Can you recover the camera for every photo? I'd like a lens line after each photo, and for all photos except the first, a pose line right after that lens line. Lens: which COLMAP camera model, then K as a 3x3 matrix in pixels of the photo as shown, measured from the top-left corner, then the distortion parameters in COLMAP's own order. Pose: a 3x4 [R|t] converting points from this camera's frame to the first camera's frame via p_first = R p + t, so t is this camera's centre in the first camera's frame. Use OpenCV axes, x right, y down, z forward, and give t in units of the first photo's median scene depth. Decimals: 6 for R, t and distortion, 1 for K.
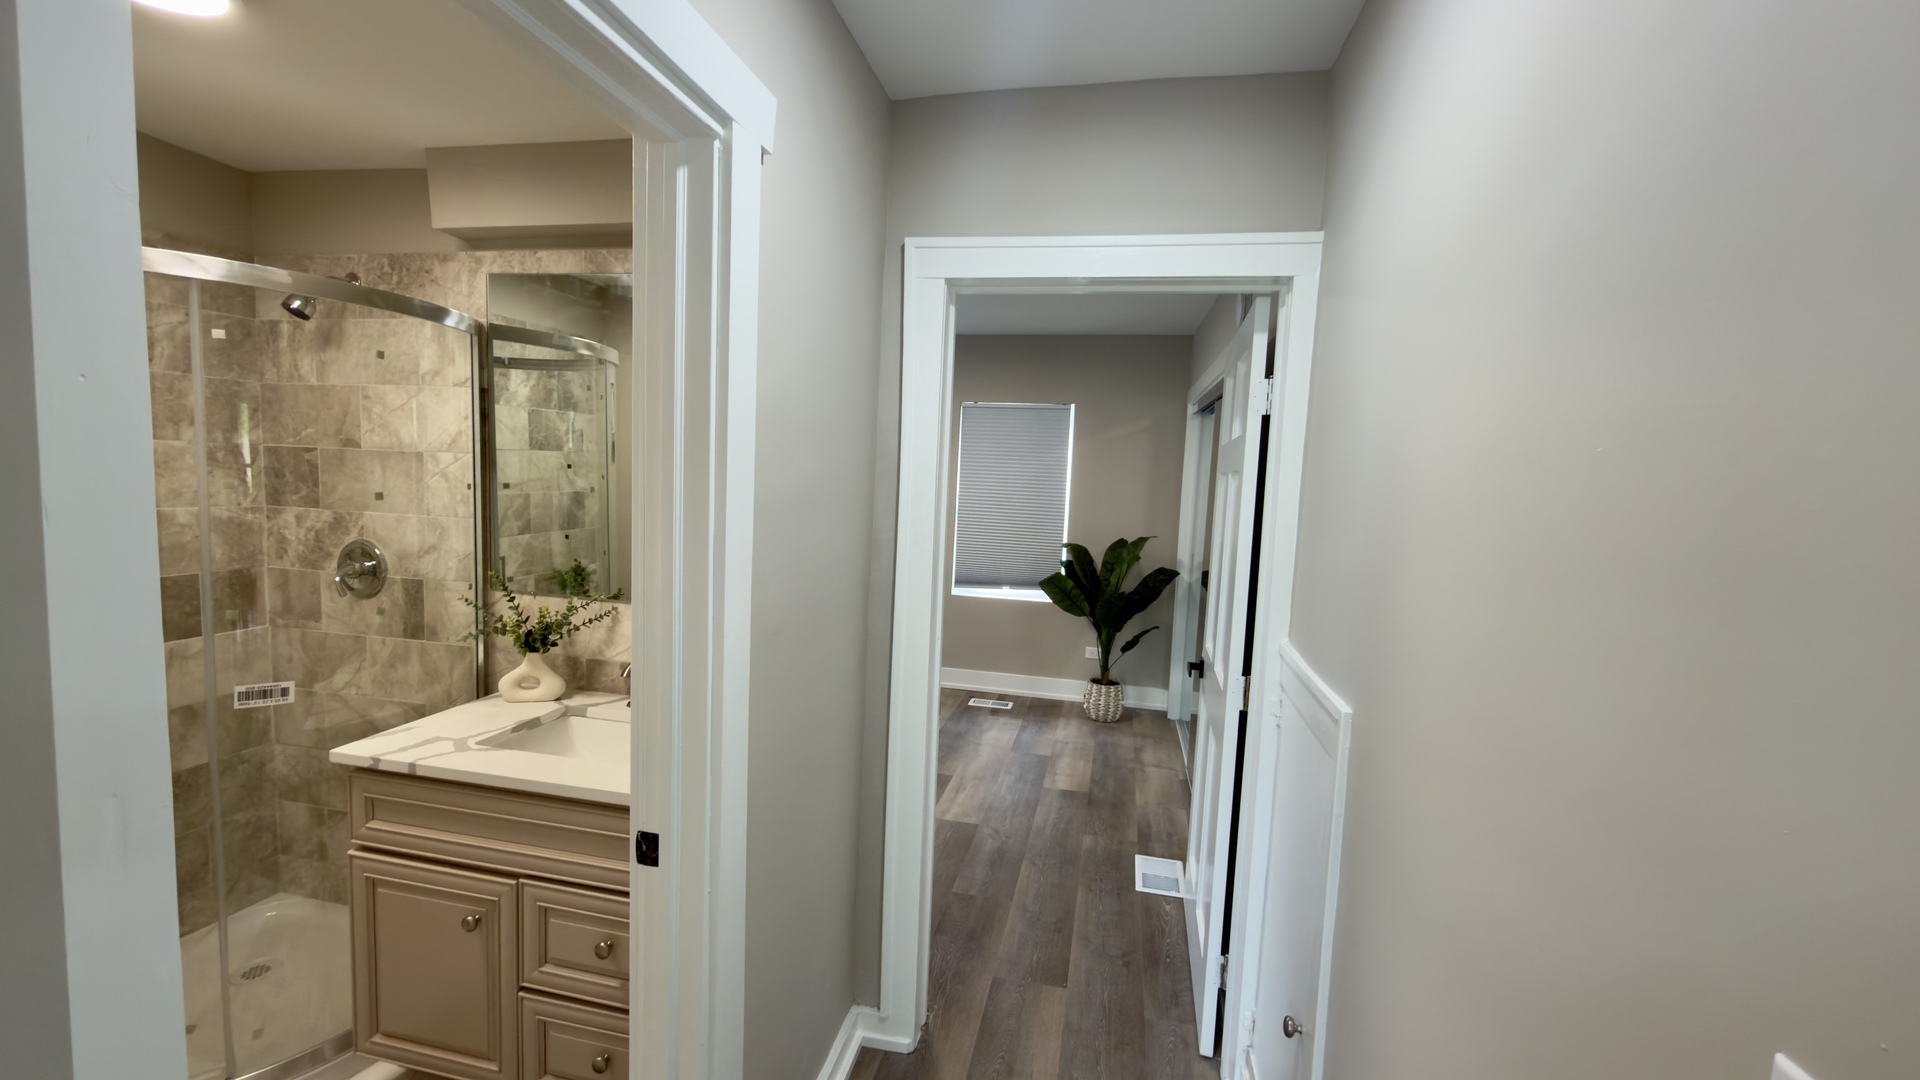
lens RADIAL K [[765.5, 0, 962.6], [0, 765.5, 542.9], [0, 0, 1]] dist [-0.008656, 0.006188]
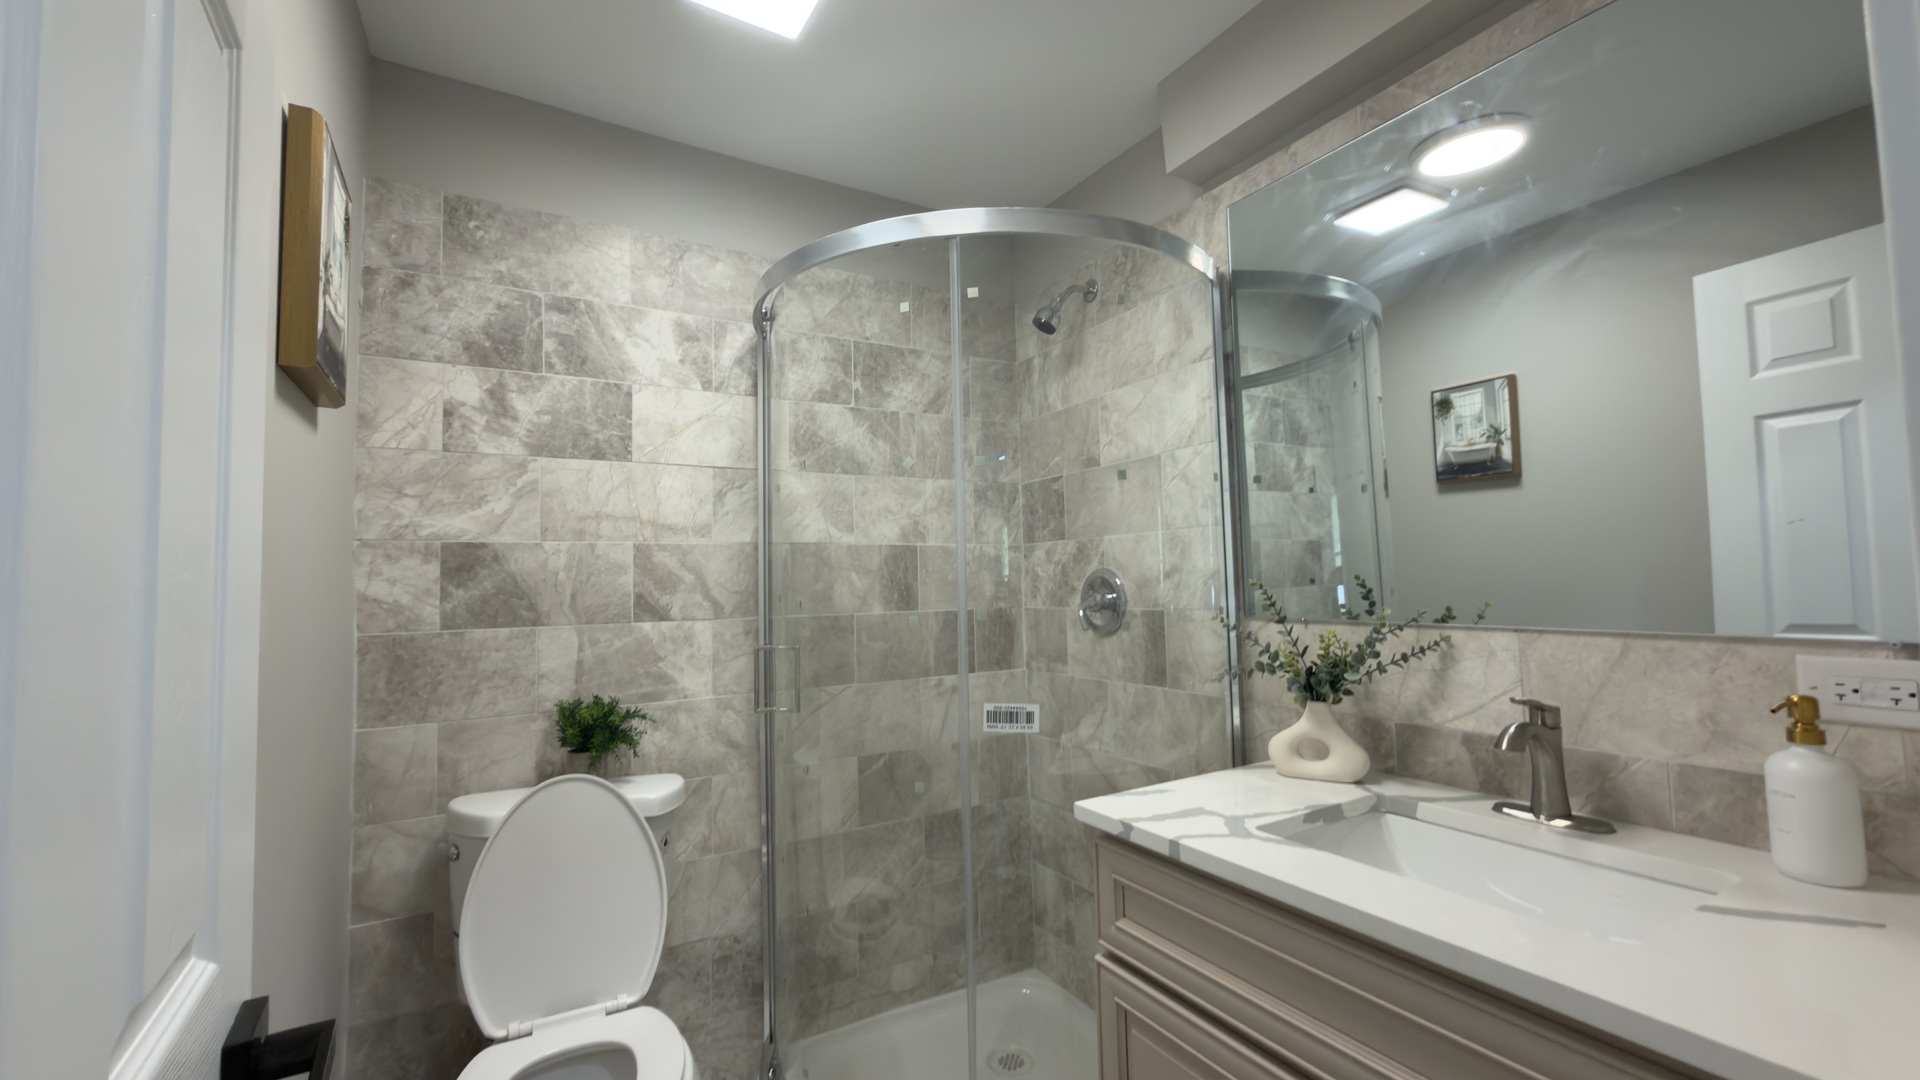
lens RADIAL K [[765.5, 0, 962.6], [0, 765.5, 542.9], [0, 0, 1]] dist [-0.008656, 0.006188]
pose [[0.668271, -0.100764, -0.737062, -0.250118], [-0.014157, 0.988882, -0.148026, 0.101590], [0.743784, 0.109356, 0.659414, 0.305784]]
